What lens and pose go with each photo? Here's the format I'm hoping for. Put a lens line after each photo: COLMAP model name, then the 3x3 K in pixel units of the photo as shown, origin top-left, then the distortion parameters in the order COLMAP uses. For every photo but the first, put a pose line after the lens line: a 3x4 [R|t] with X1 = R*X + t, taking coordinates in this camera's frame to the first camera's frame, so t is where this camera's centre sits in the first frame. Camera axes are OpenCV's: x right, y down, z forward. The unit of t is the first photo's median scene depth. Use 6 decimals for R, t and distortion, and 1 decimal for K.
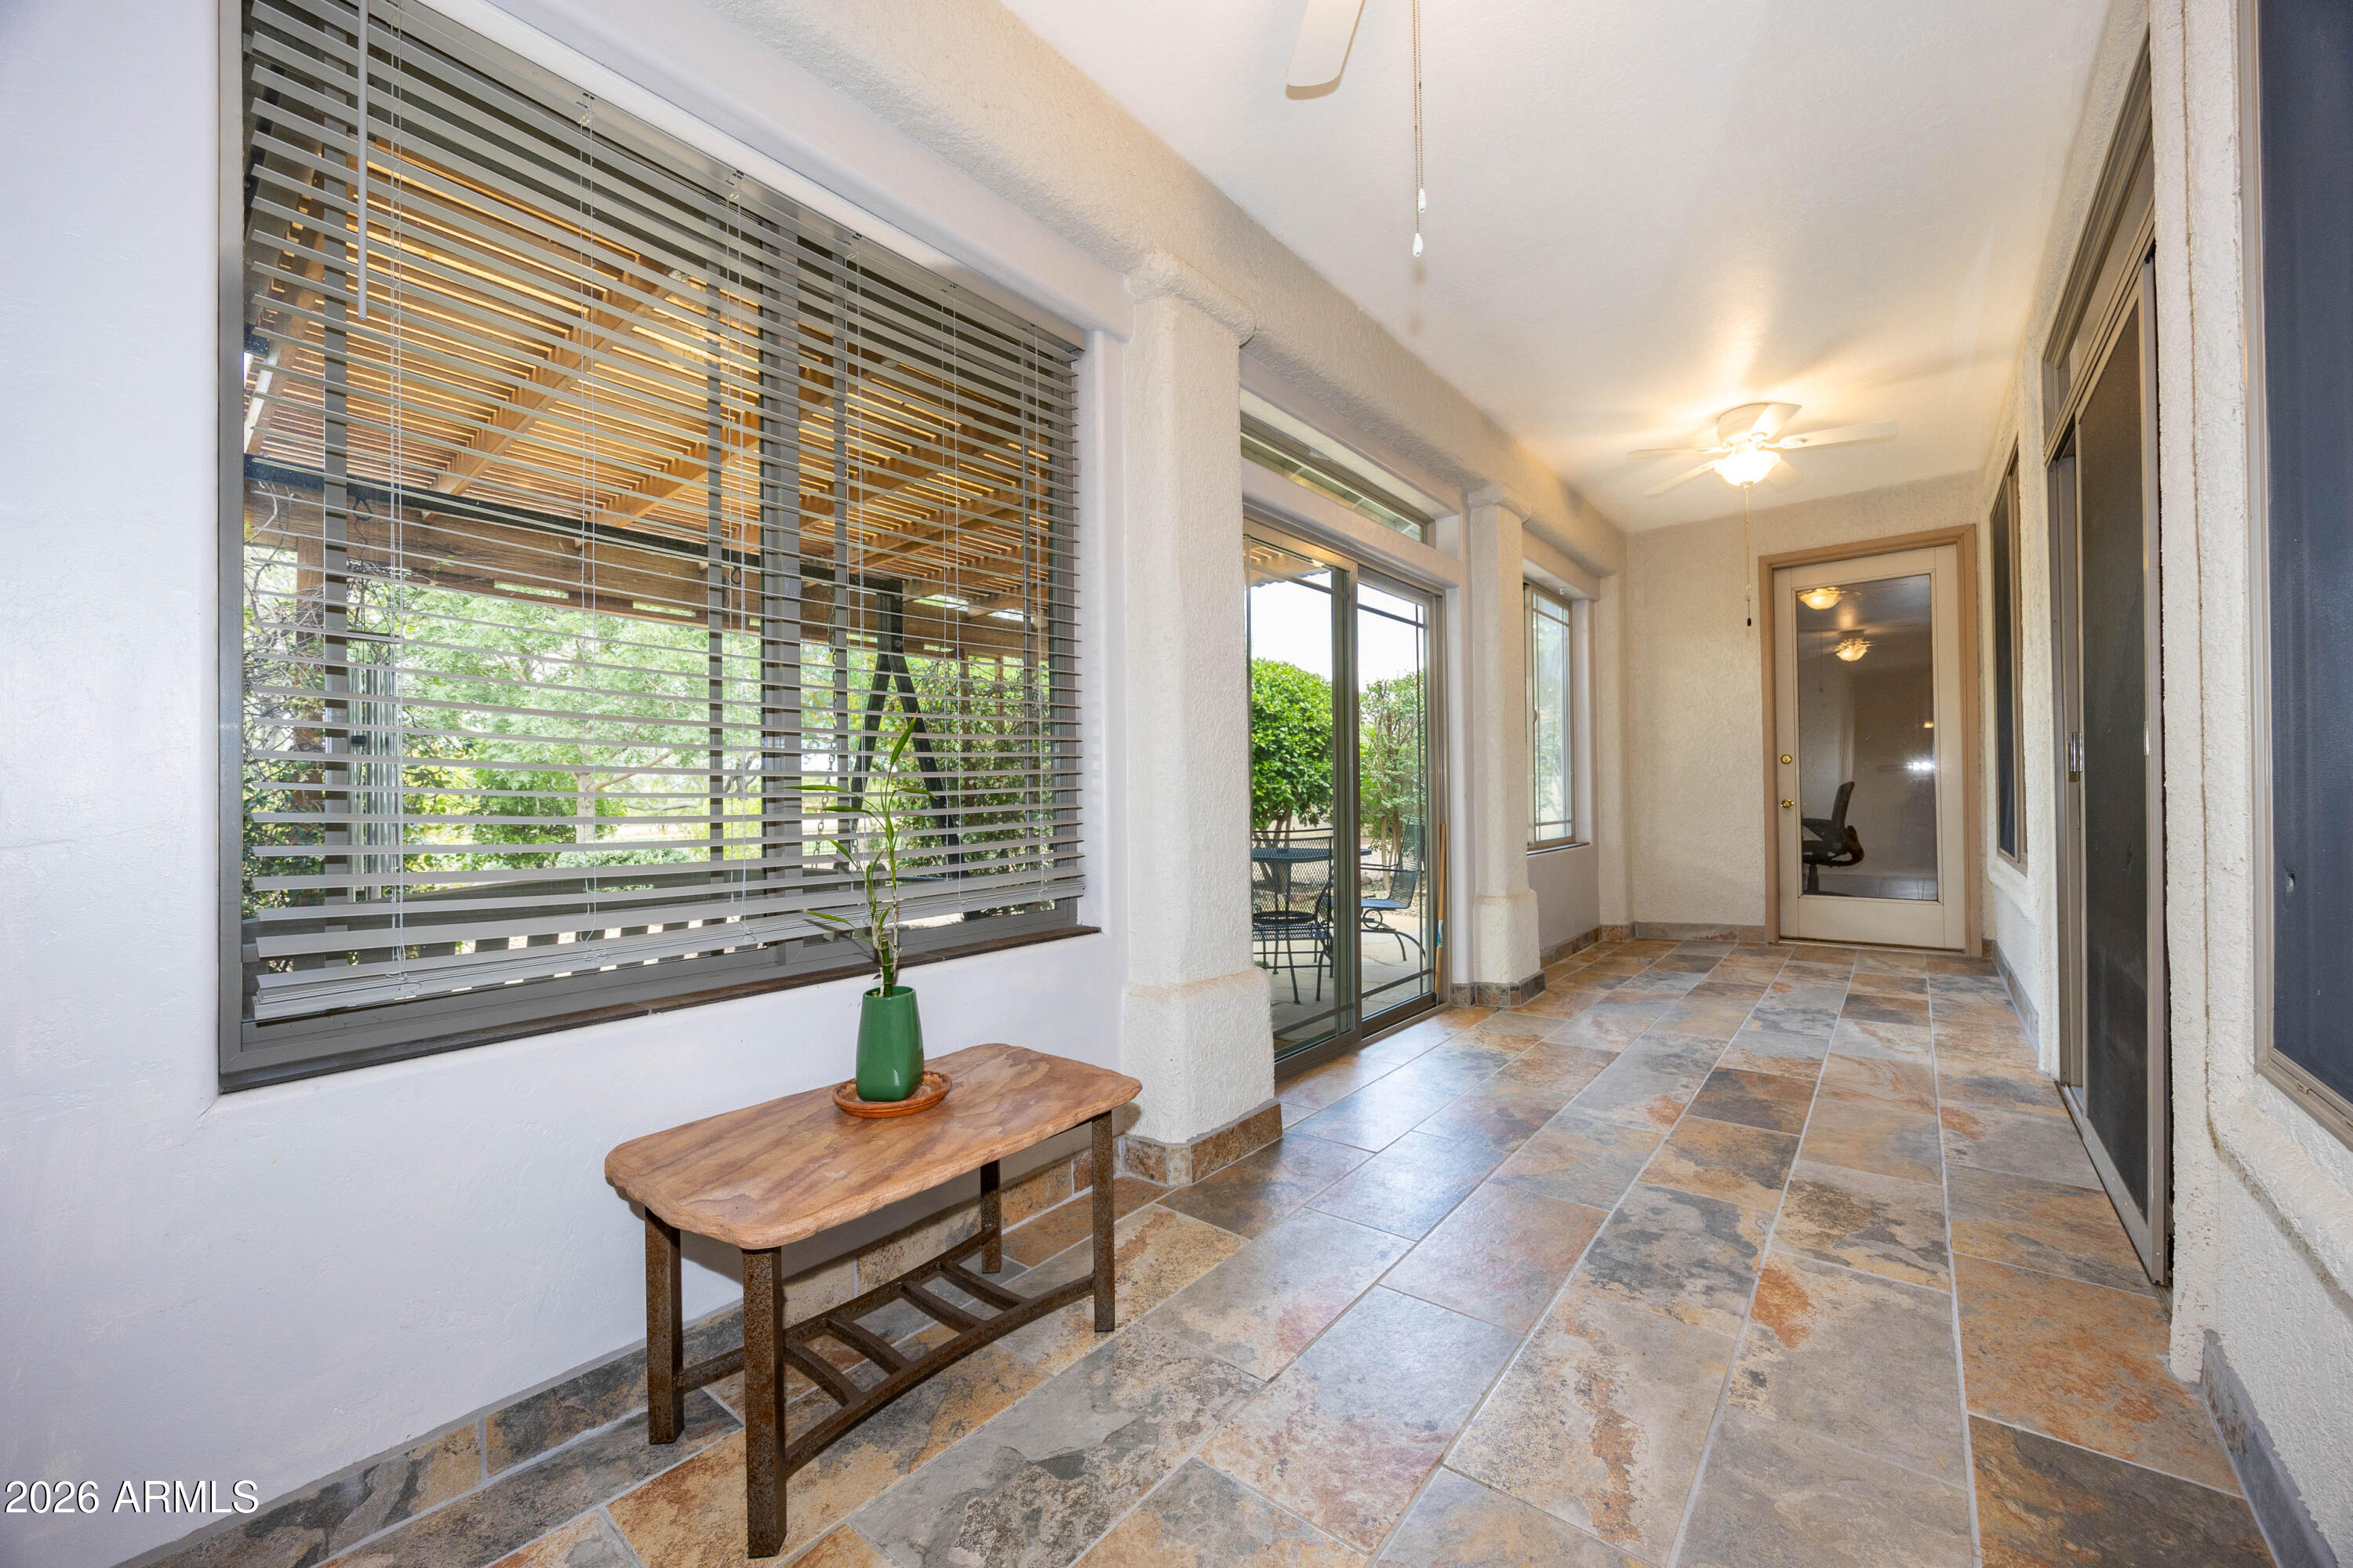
lens RADIAL K [[891.2, 0, 1176.1], [0, 891.2, 776.7], [0, 0, 1]] dist [-0.007579, 0.000345]
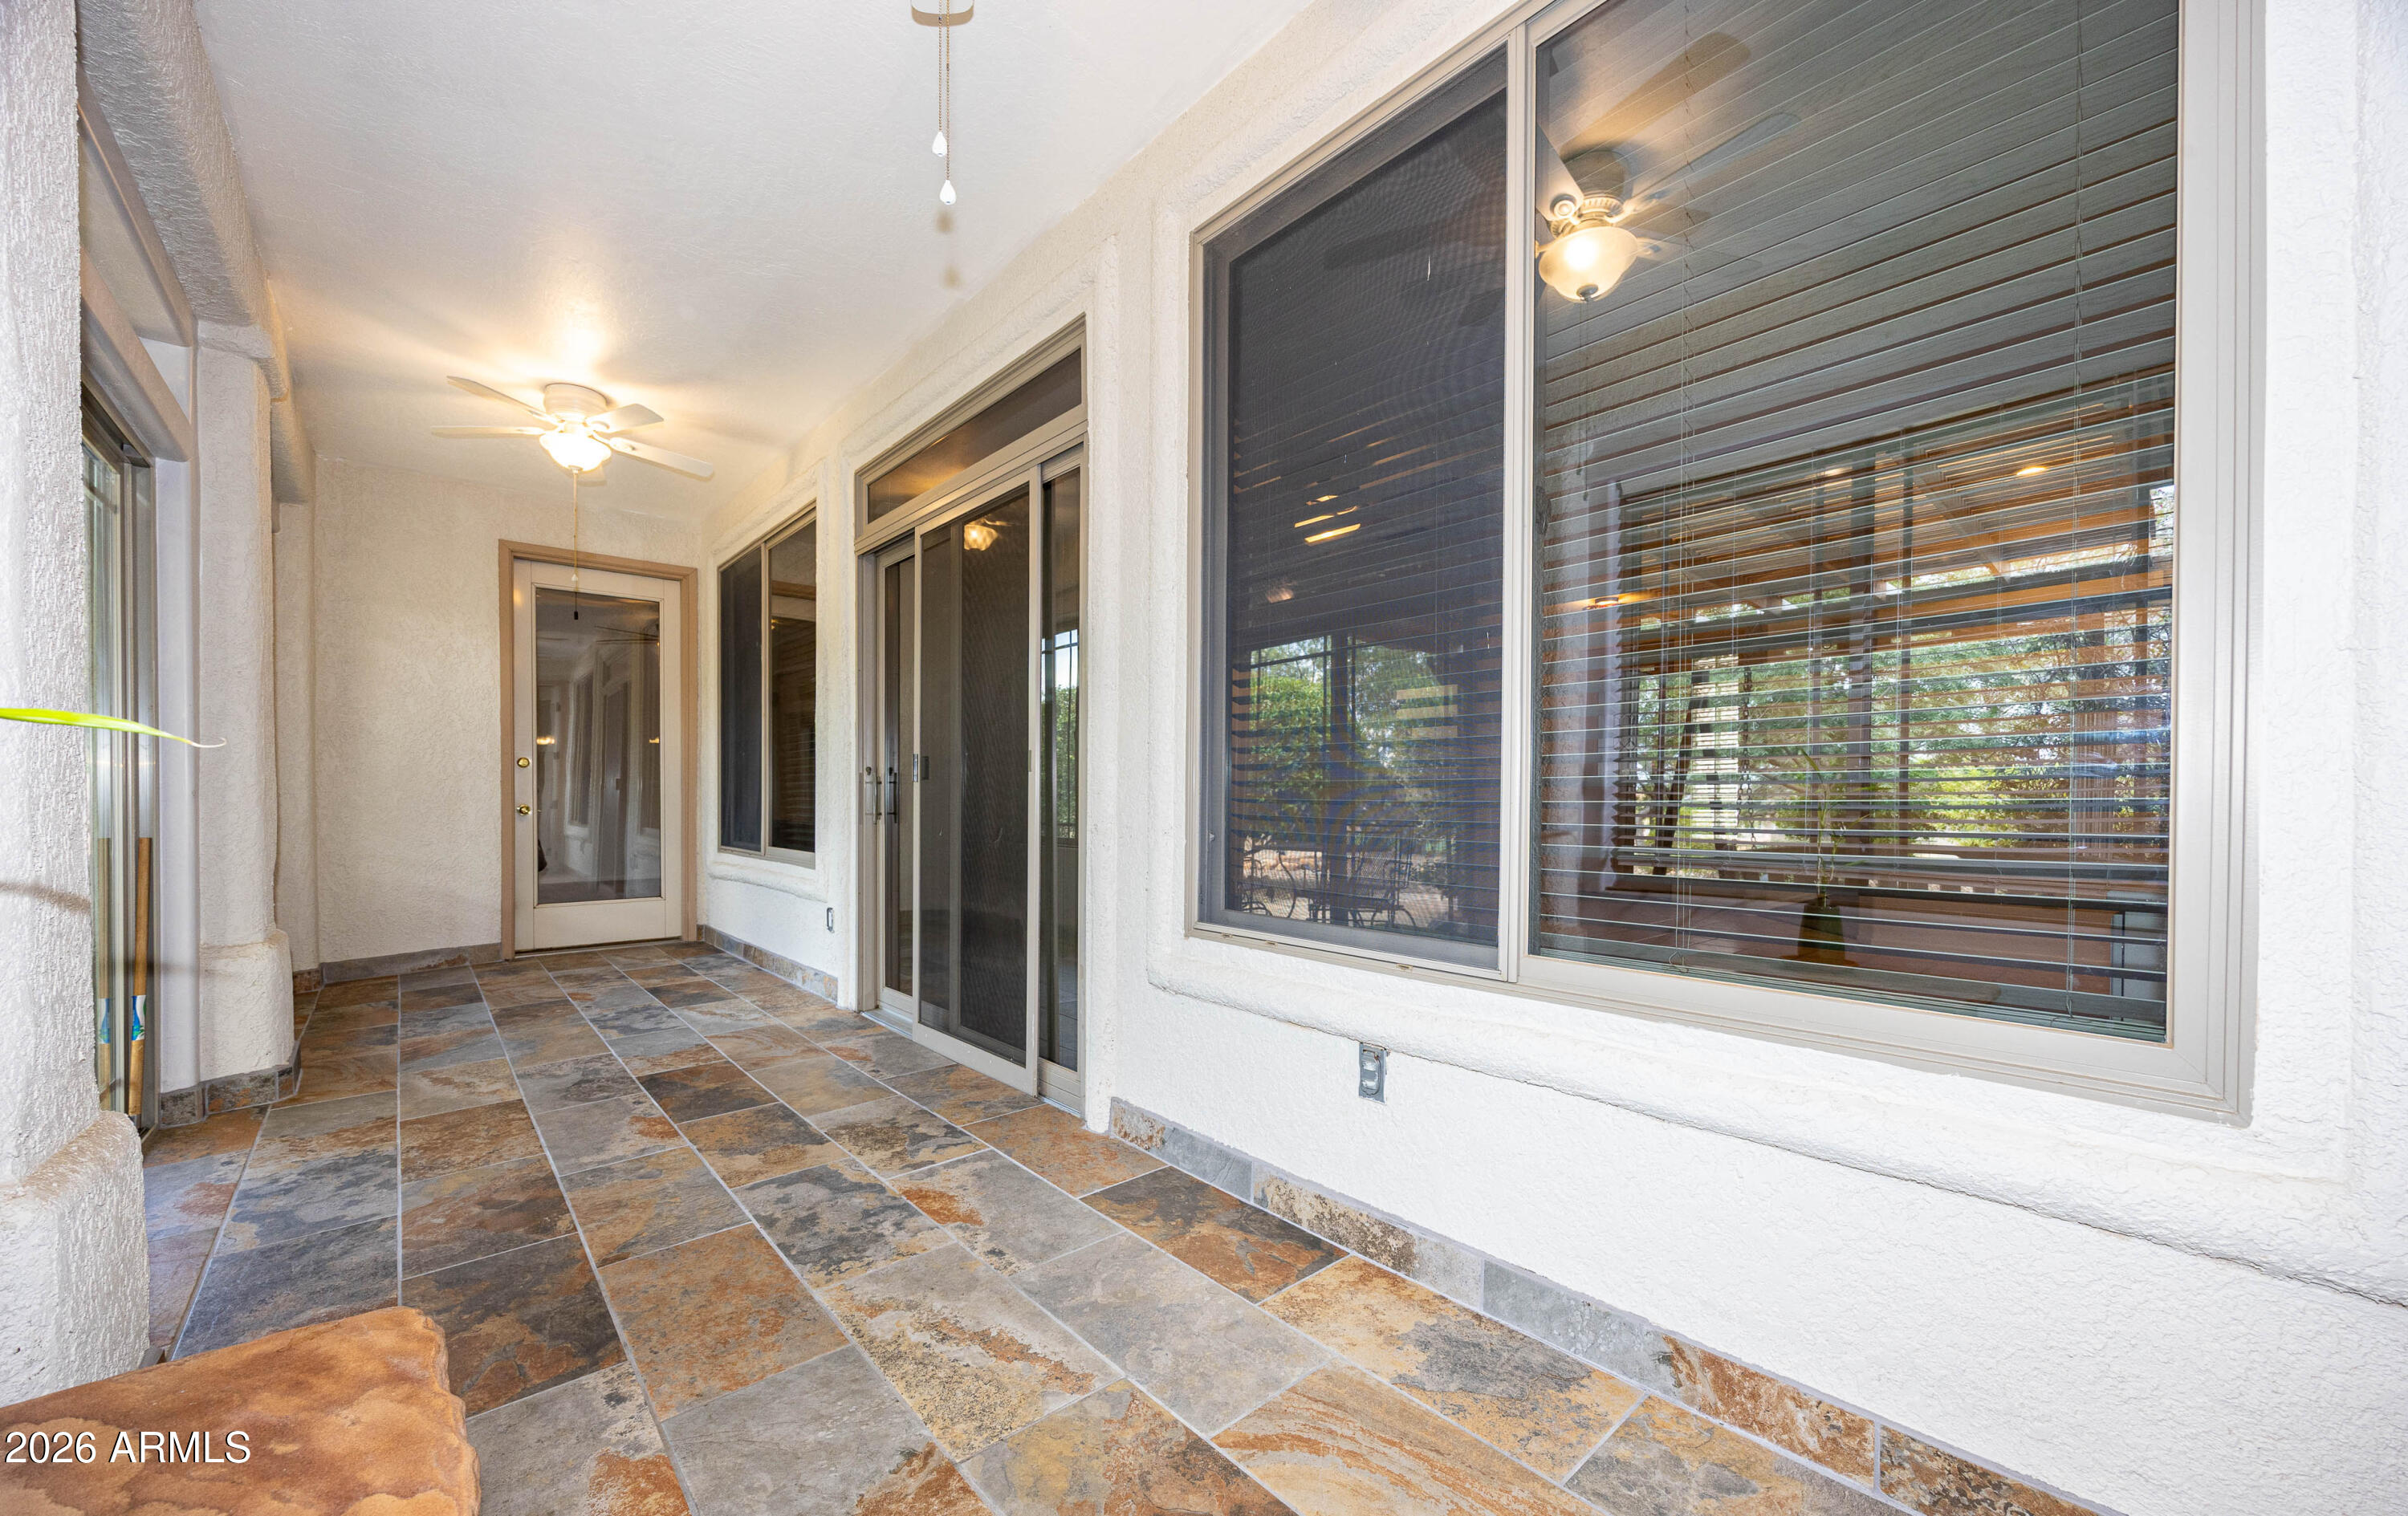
lens RADIAL K [[903.3, 0, 1205.8], [0, 903.3, 804.9], [0, 0, 1]] dist [-0.001129, -0.000139]
pose [[0.152493, 0.007255, 0.988278, -0.334746], [-0.025079, 0.999679, -0.003469, 0.023069], [-0.987986, -0.024256, 0.152626, 0.306994]]
